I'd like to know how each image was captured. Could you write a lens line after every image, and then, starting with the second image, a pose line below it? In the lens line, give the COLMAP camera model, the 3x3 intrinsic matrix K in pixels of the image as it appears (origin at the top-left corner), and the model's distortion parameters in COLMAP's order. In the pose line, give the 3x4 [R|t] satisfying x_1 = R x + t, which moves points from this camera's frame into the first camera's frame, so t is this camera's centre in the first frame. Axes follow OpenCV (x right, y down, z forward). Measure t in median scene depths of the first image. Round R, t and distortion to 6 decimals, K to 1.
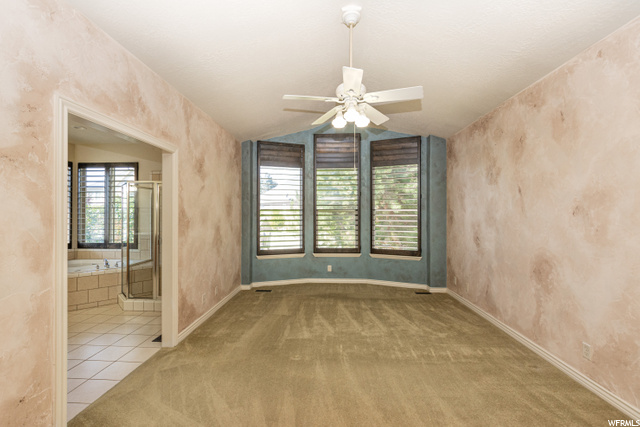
lens RADIAL K [[290.3, 0, 305.5], [0, 290.3, 209.3], [0, 0, 1]] dist [-0.000327, -0.002243]
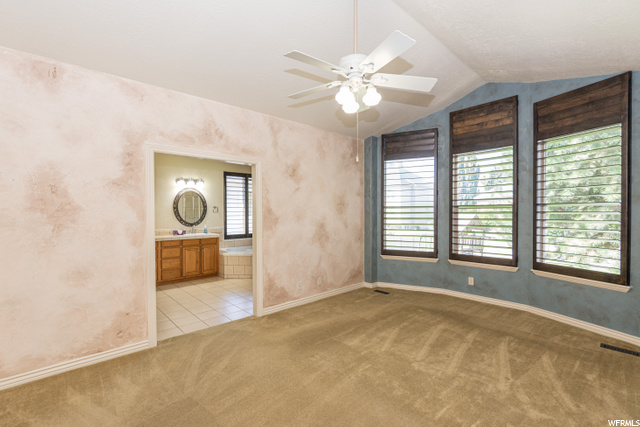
lens RADIAL K [[290.3, 0, 317.5], [0, 290.3, 212.3], [0, 0, 1]] dist [-0.000327, -0.002243]
pose [[0.705841, -0.001256, -0.708369, 0.376477], [0.016536, 0.999755, 0.014704, 0.000625], [0.708177, -0.022092, 0.705689, 0.177055]]
